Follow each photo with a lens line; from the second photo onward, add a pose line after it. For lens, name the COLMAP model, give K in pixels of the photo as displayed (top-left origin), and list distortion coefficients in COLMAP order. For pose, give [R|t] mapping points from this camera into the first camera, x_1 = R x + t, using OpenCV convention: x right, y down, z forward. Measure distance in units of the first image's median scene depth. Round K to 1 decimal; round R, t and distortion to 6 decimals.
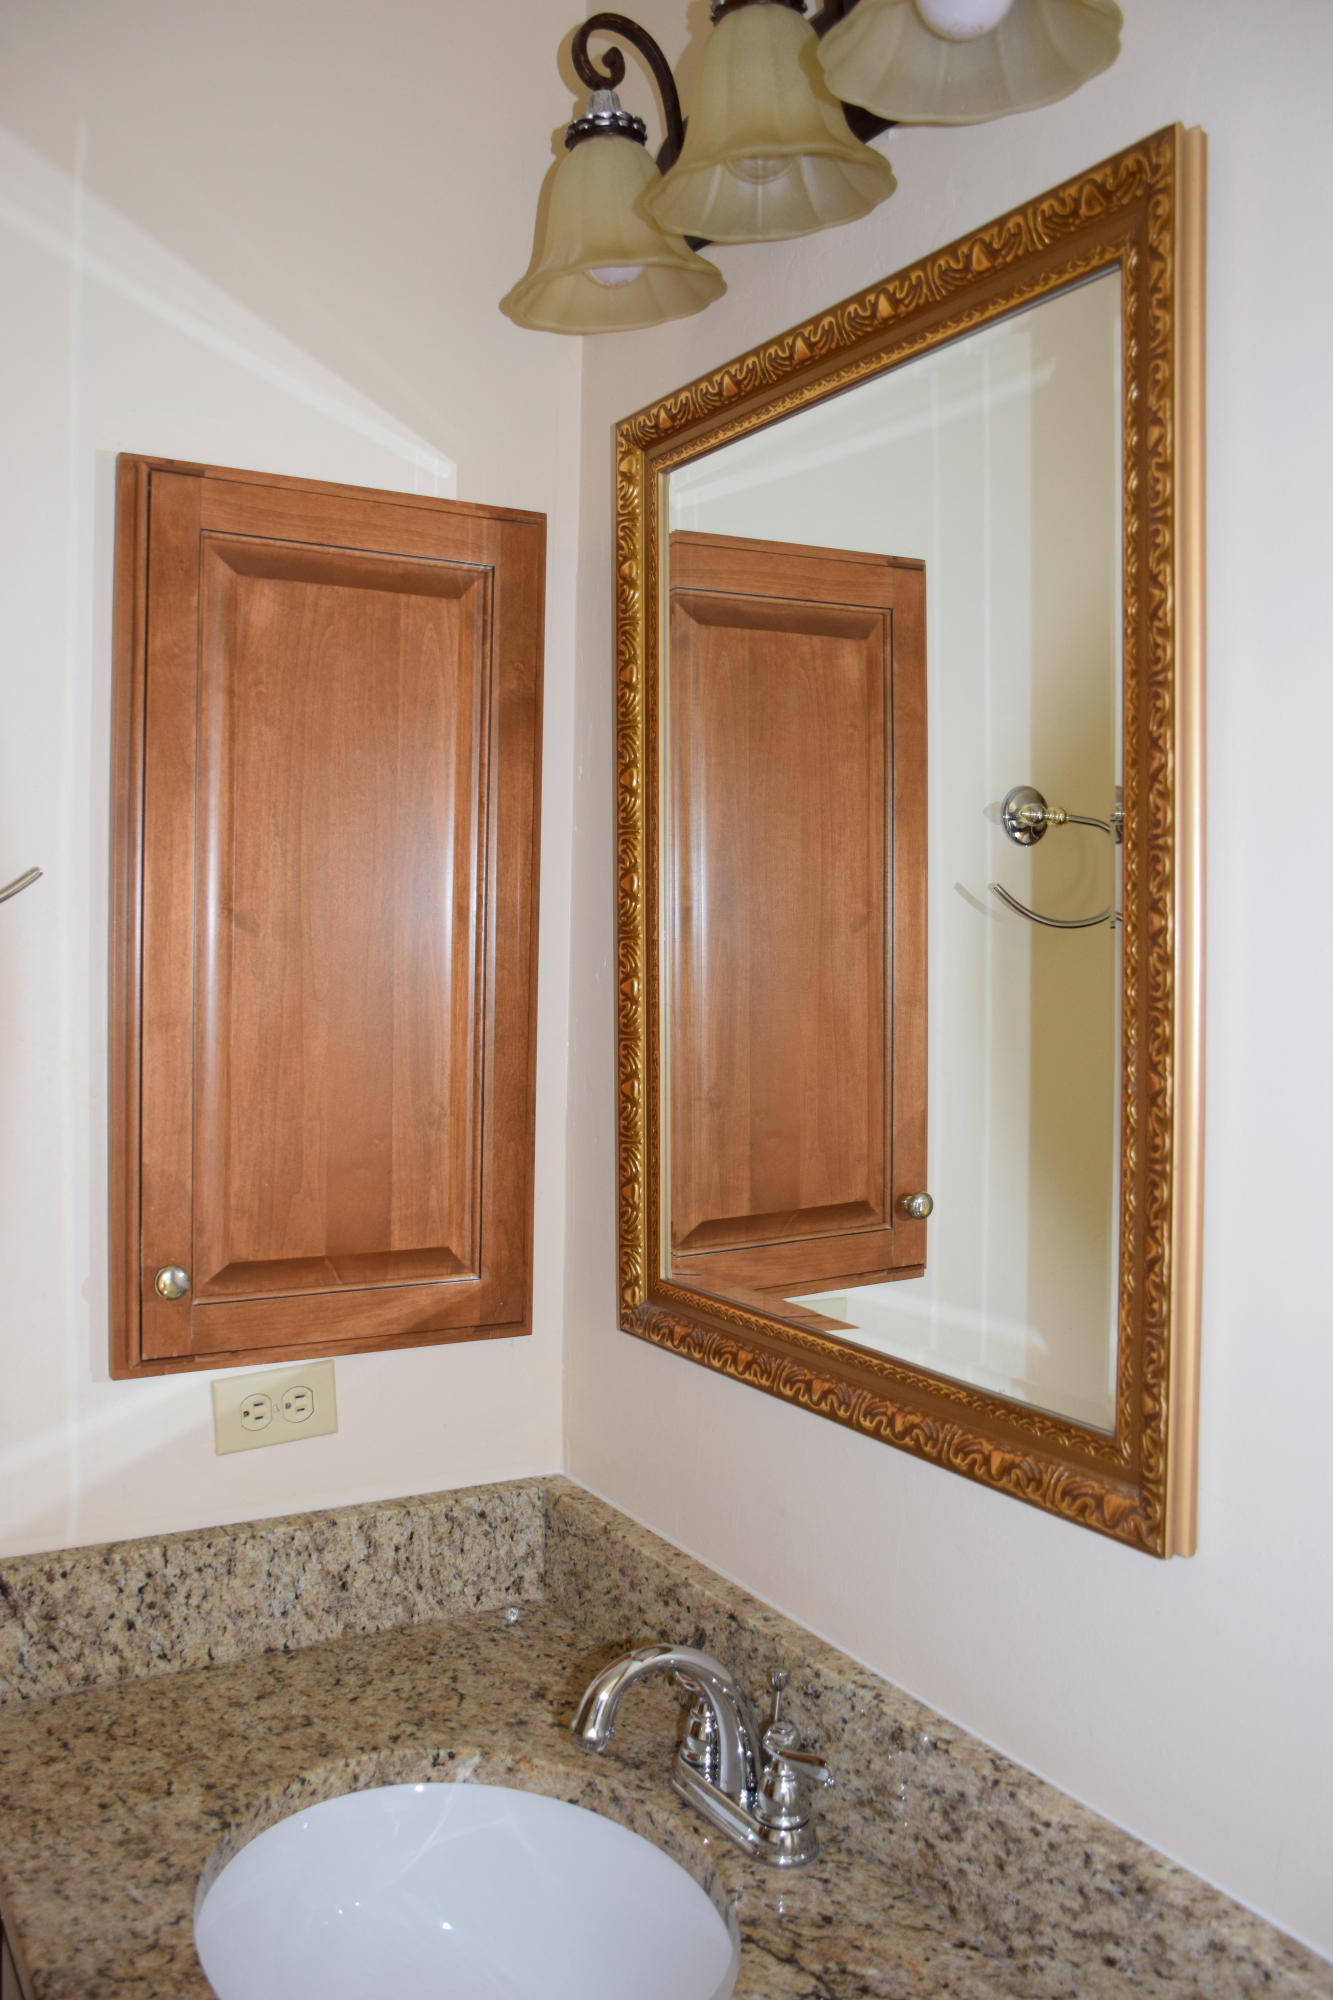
lens RADIAL K [[1759.0, 0, 666.5], [0, 1759.0, 1000.0], [0, 0, 1]] dist [-0.130042, 0.132340]
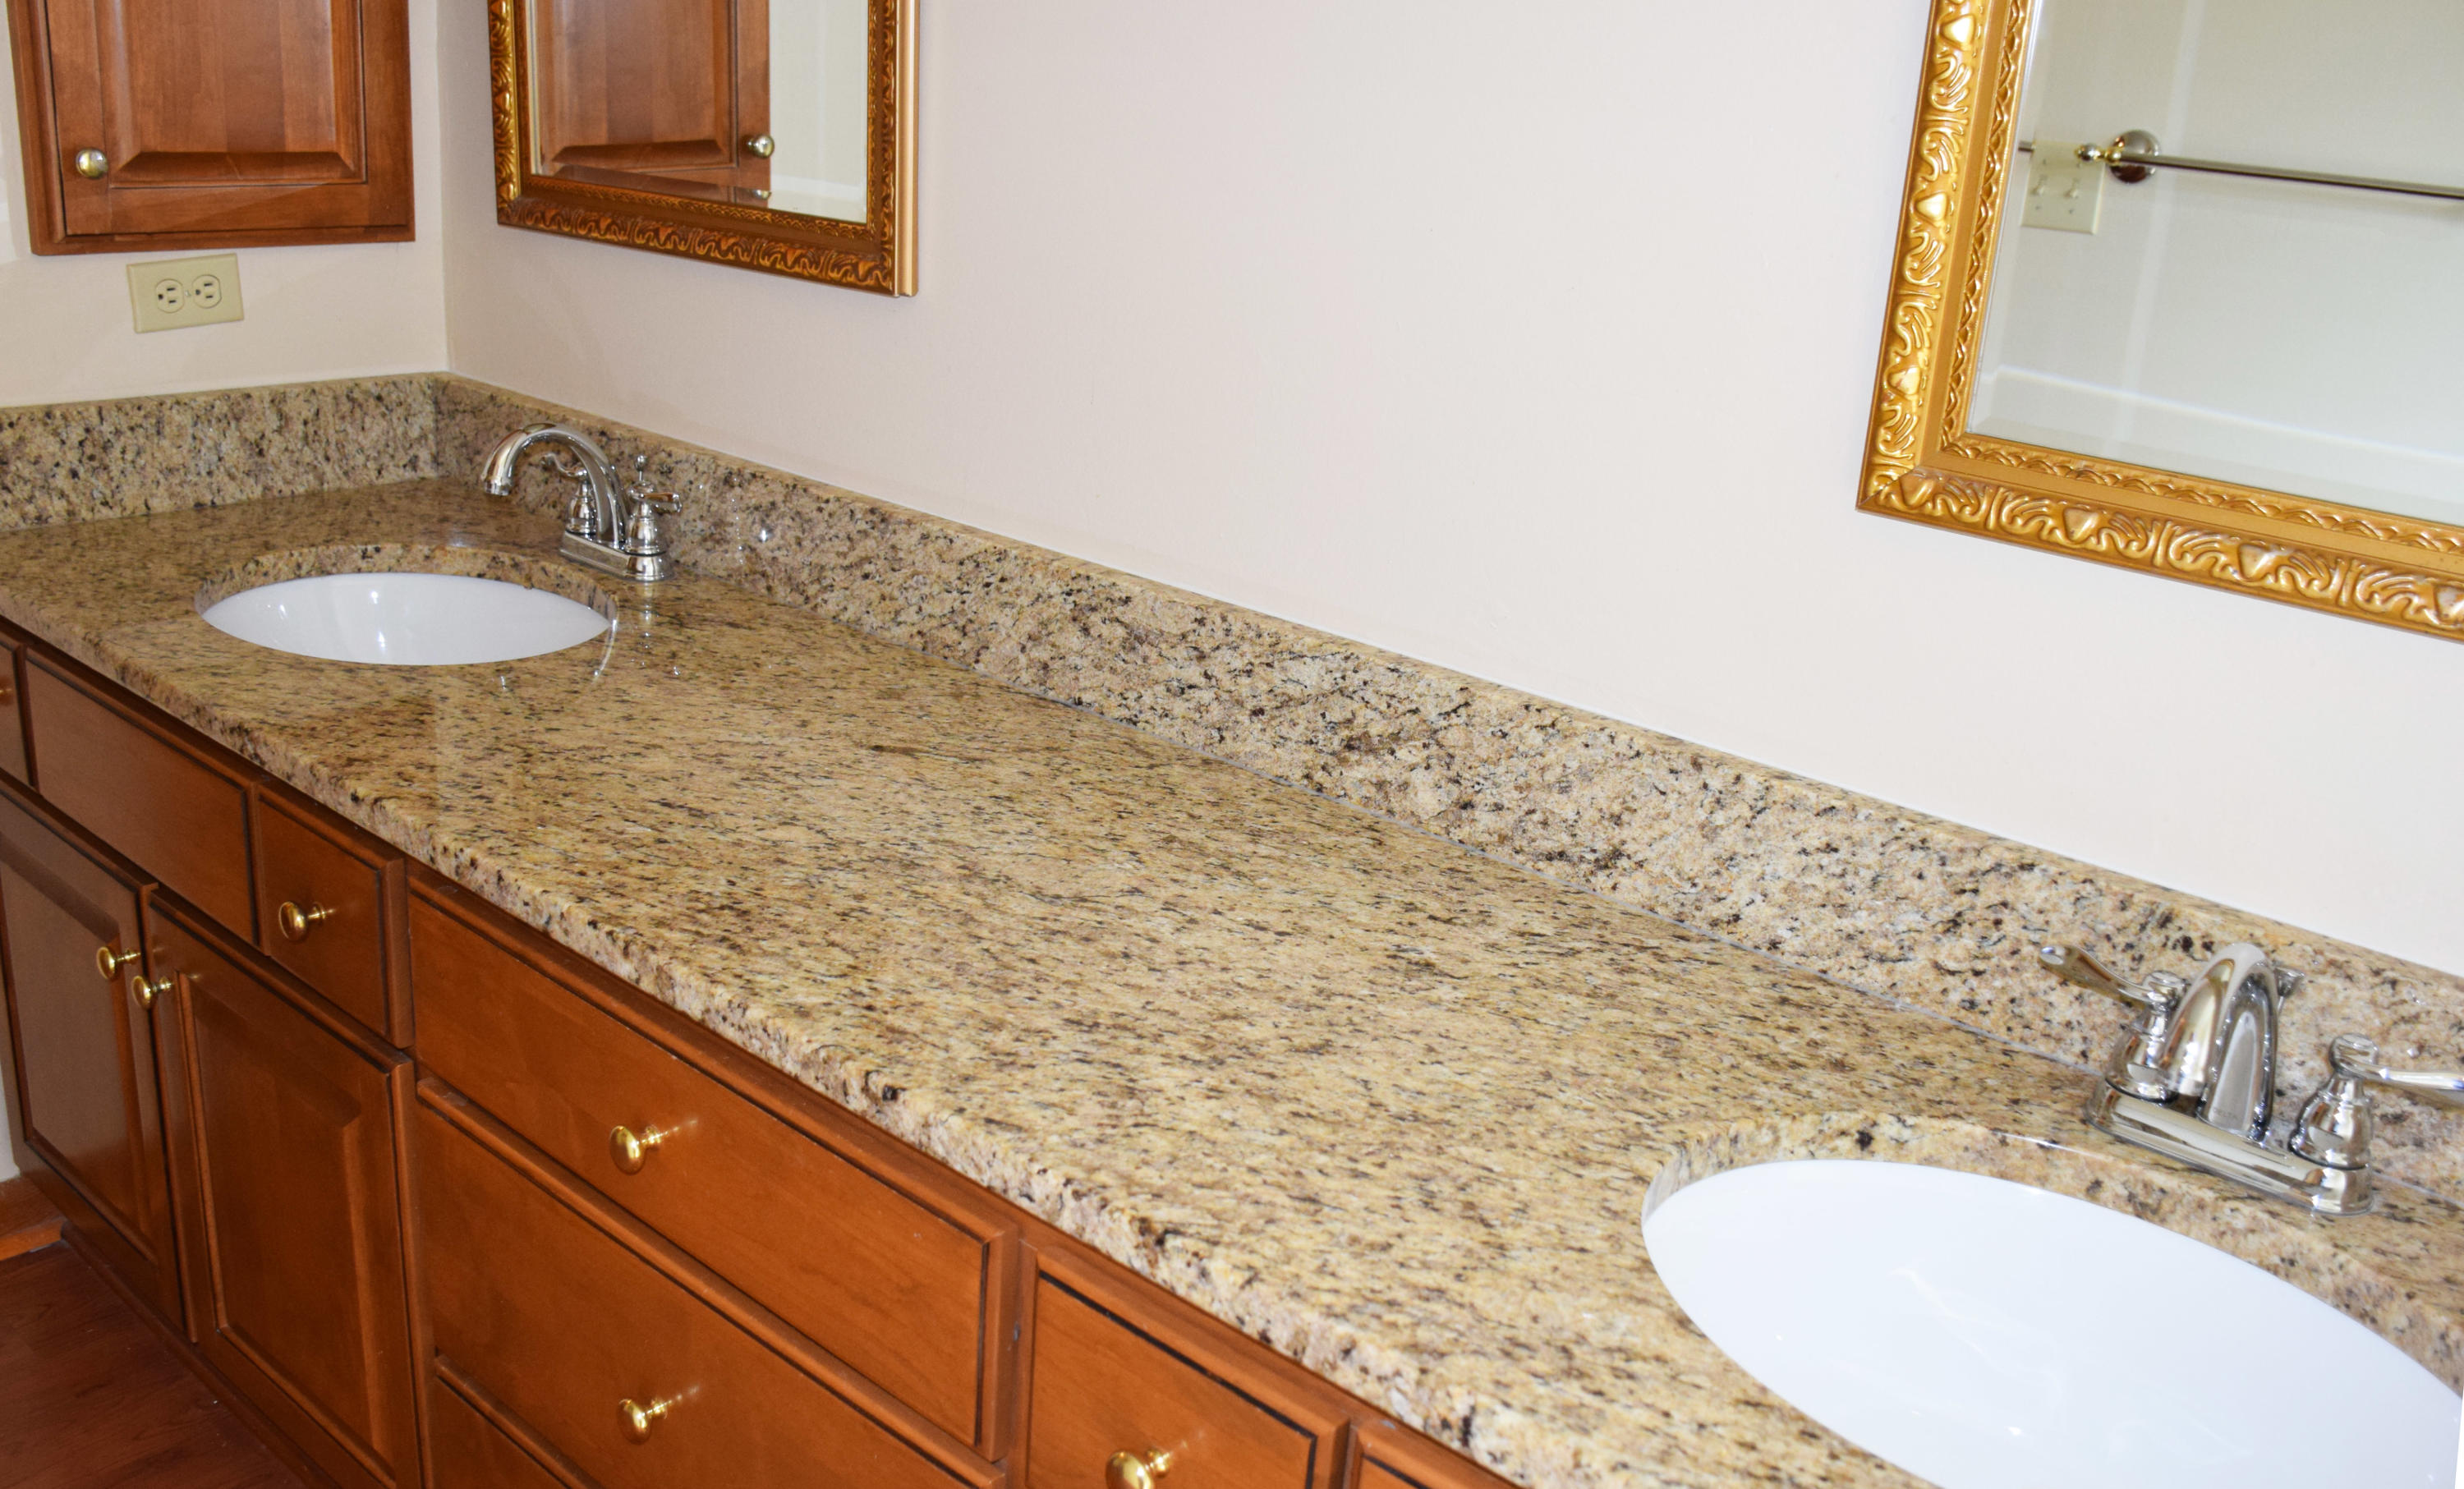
lens RADIAL K [[2195.0, 0, 1232.0], [0, 2195.0, 744.5], [0, 0, 1]] dist [-0.132713, 0.144458]
pose [[0.949486, -0.053302, 0.309251, -0.025050], [-0.040709, 0.956221, 0.289799, 0.087273], [-0.311159, -0.287750, 0.905748, -0.586110]]
